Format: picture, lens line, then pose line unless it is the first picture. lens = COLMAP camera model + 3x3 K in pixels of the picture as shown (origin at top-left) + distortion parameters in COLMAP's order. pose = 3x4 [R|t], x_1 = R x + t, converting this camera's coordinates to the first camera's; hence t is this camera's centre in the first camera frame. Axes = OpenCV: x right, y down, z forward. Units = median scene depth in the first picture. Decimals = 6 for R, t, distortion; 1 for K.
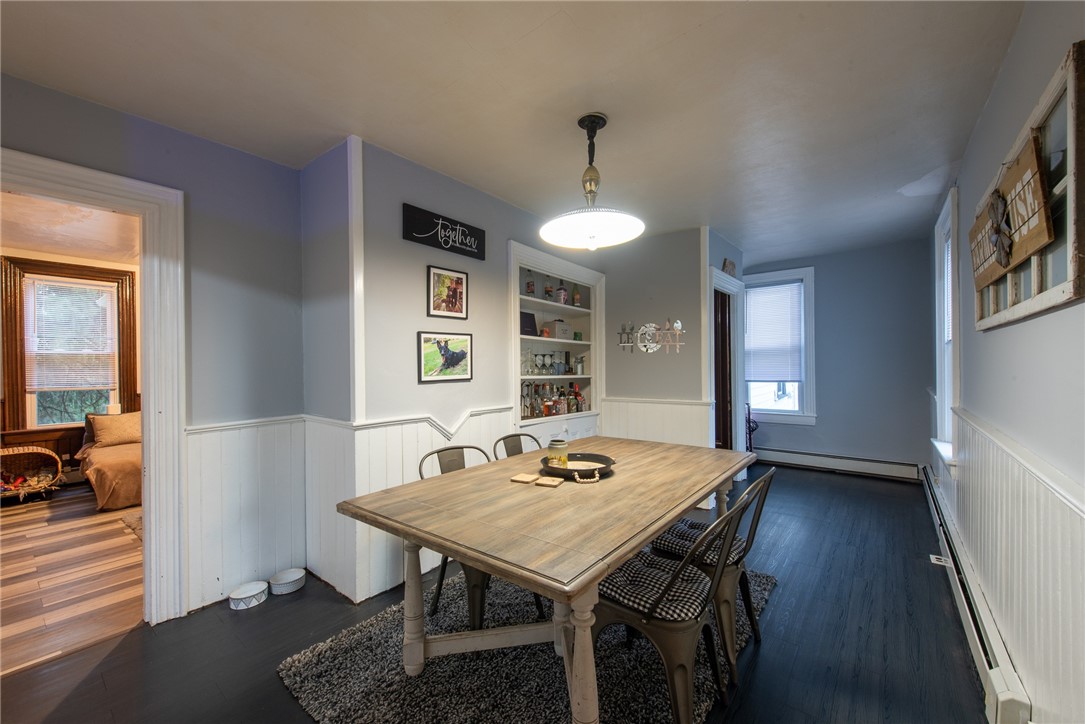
lens RADIAL K [[423.0, 0, 545.1], [0, 423.0, 365.6], [0, 0, 1]] dist [0.009337, -0.000422]
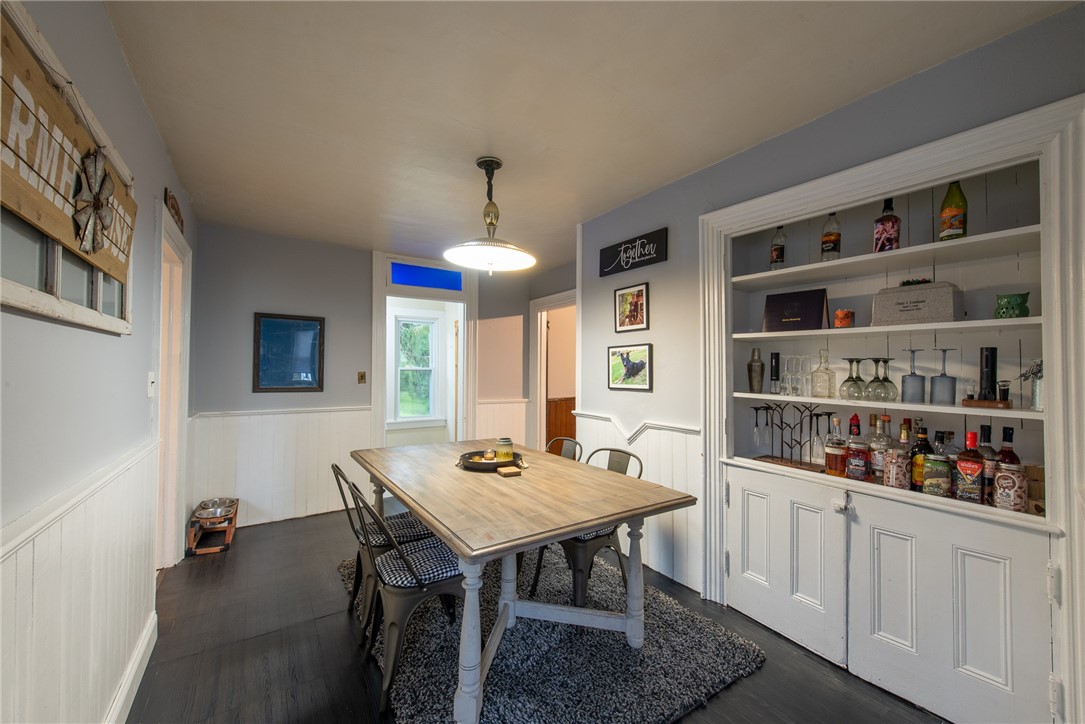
lens RADIAL K [[423.0, 0, 545.1], [0, 423.0, 365.6], [0, 0, 1]] dist [0.009337, -0.000422]
pose [[-0.294876, -0.009281, -0.955490, 0.861893], [-0.009276, 0.999934, -0.006850, -0.015662], [0.955490, 0.006844, -0.294943, 1.105361]]
